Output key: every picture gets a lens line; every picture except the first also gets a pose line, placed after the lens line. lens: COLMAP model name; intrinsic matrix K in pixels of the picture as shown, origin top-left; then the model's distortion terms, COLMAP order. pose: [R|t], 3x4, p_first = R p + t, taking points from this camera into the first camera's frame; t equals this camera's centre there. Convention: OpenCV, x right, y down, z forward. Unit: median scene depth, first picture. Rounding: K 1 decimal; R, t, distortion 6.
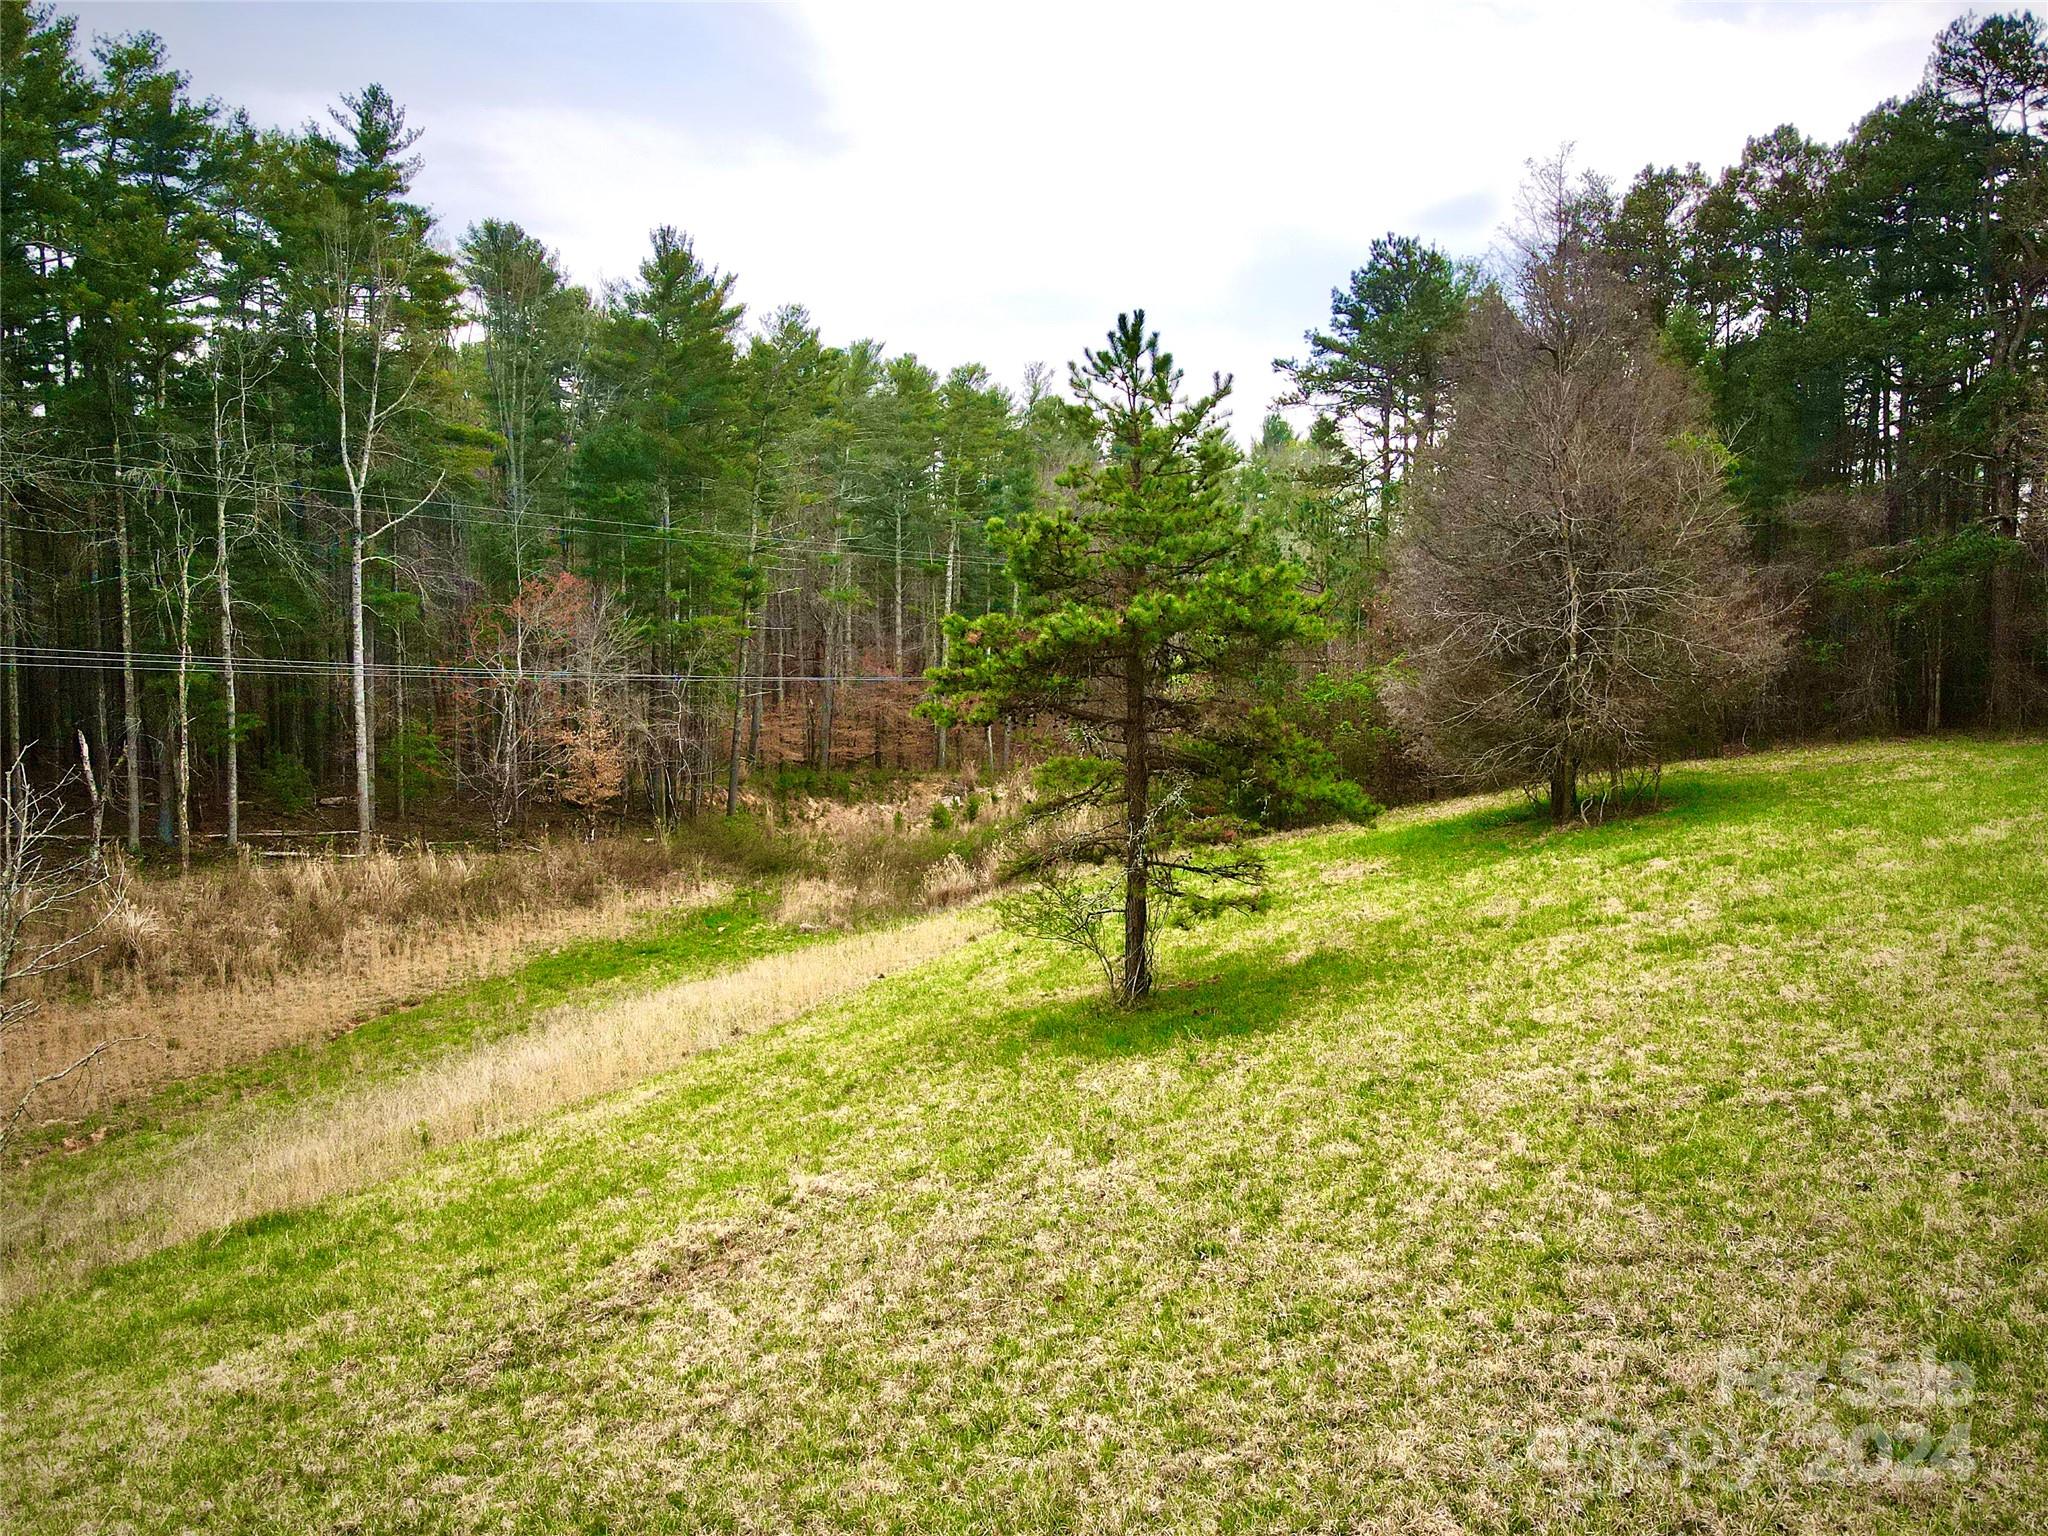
lens RADIAL K [[1506.5, 0, 1024.0], [0, 1506.5, 768.0], [0, 0, 1]] dist [-0.005922, 0.051366]
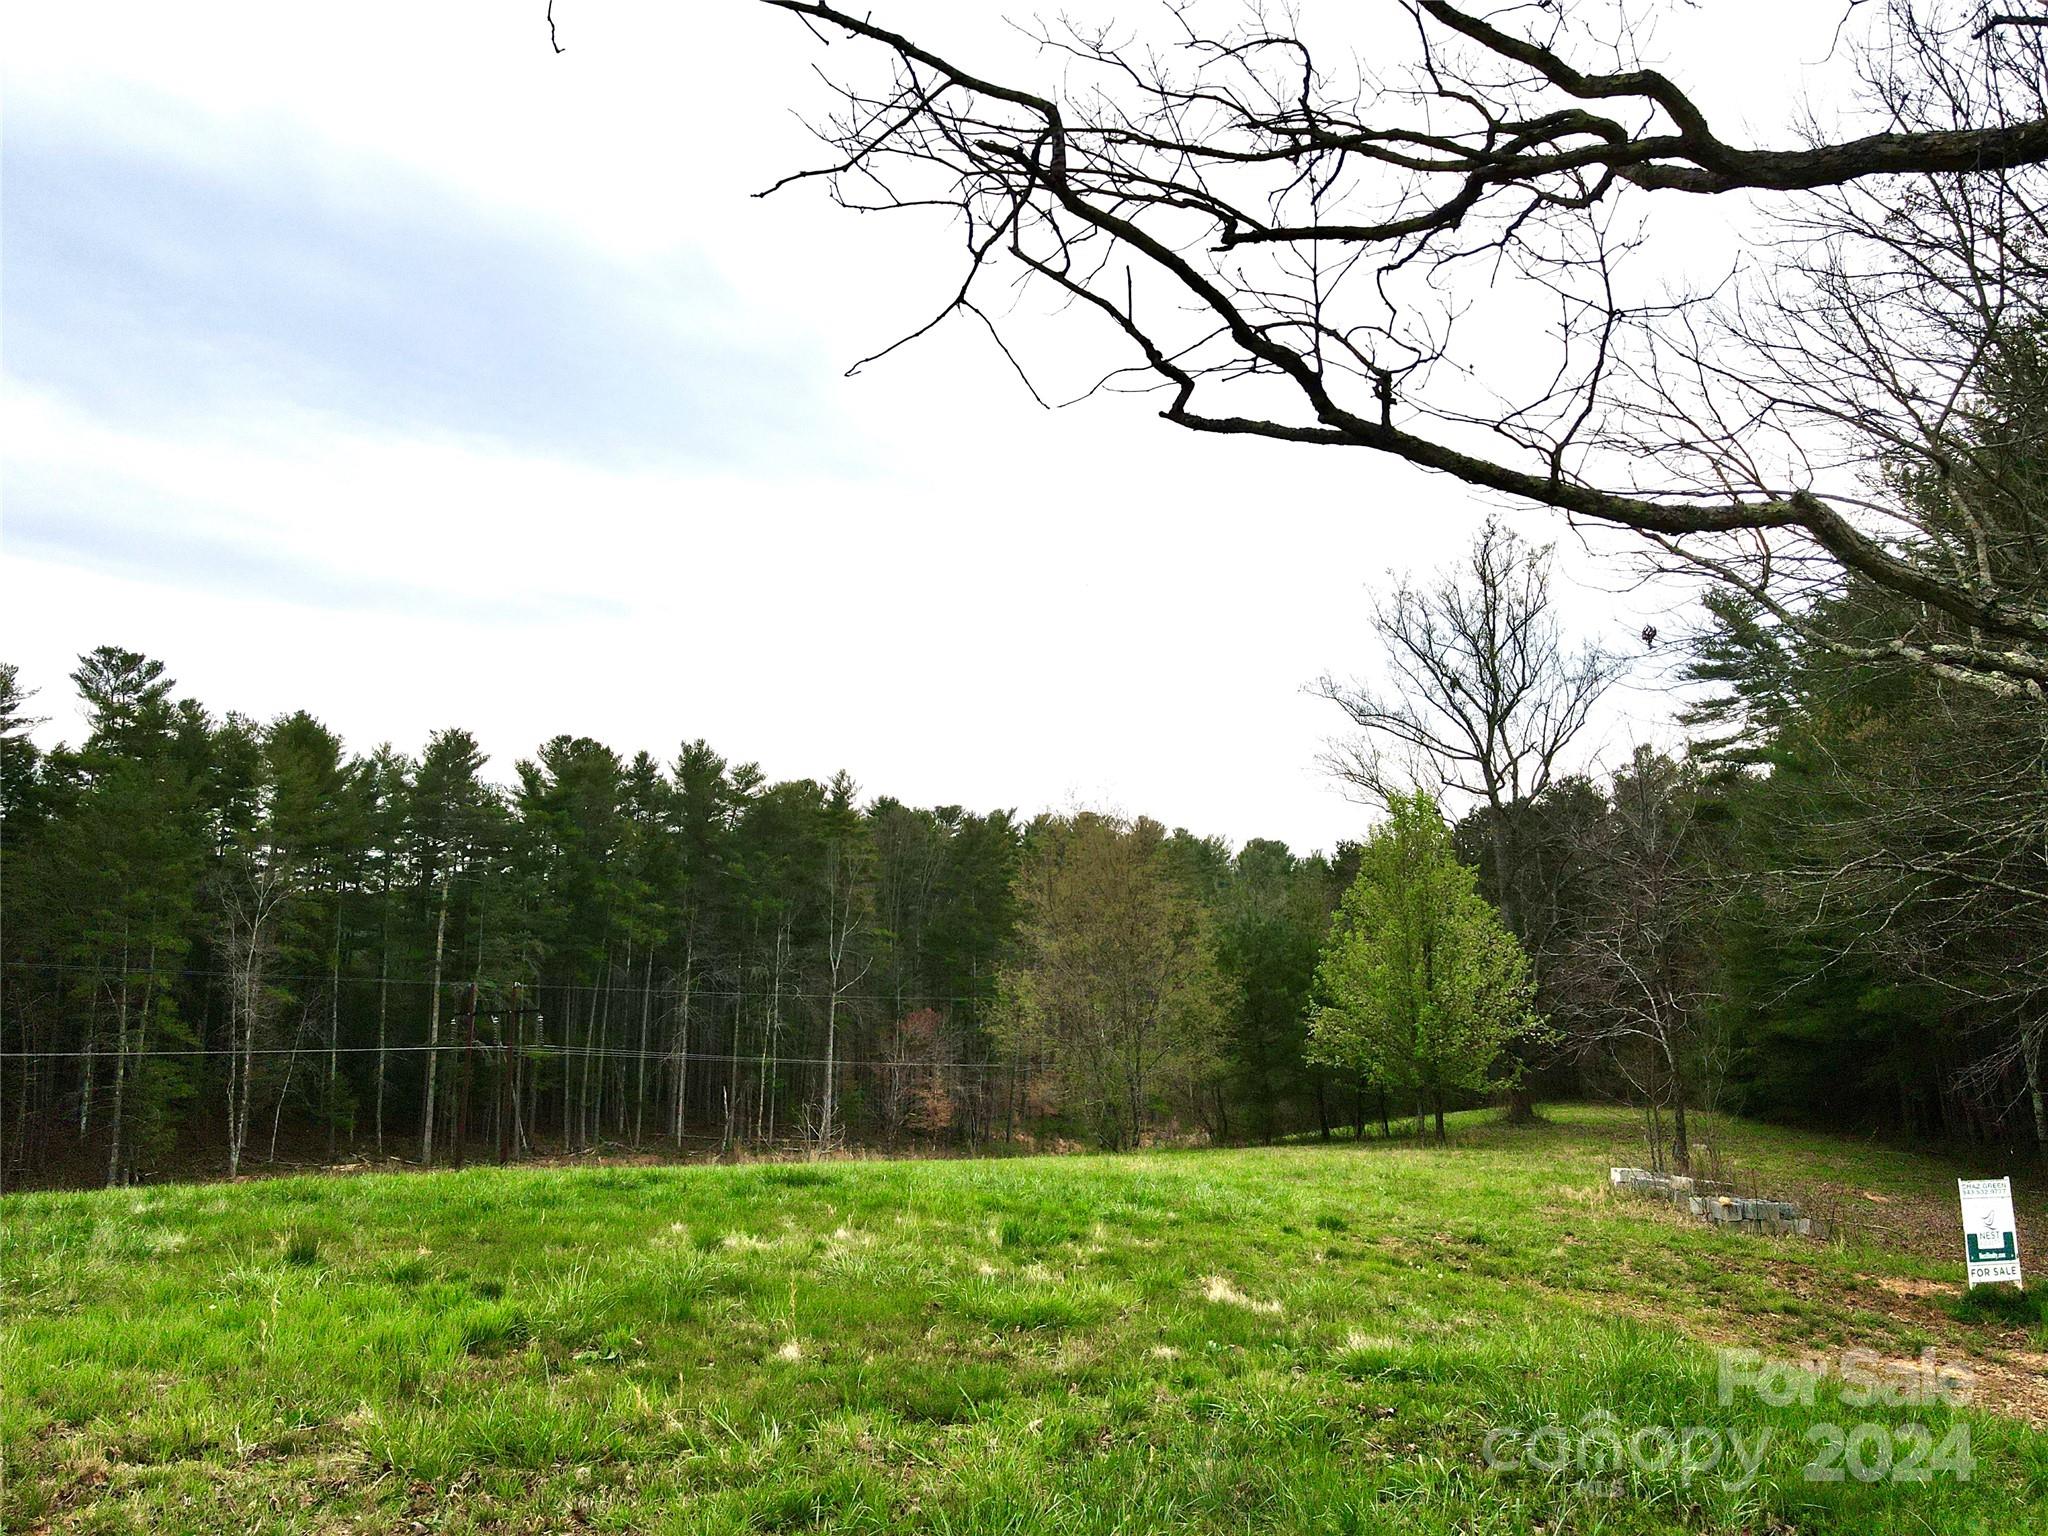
lens RADIAL K [[1506.5, 0, 1024.0], [0, 1506.5, 768.0], [0, 0, 1]] dist [-0.005922, 0.051366]
pose [[0.982442, -0.026375, -0.184696, 0.138772], [-0.018271, 0.971596, -0.235938, 0.019781], [0.185673, 0.235170, 0.954055, -0.668629]]
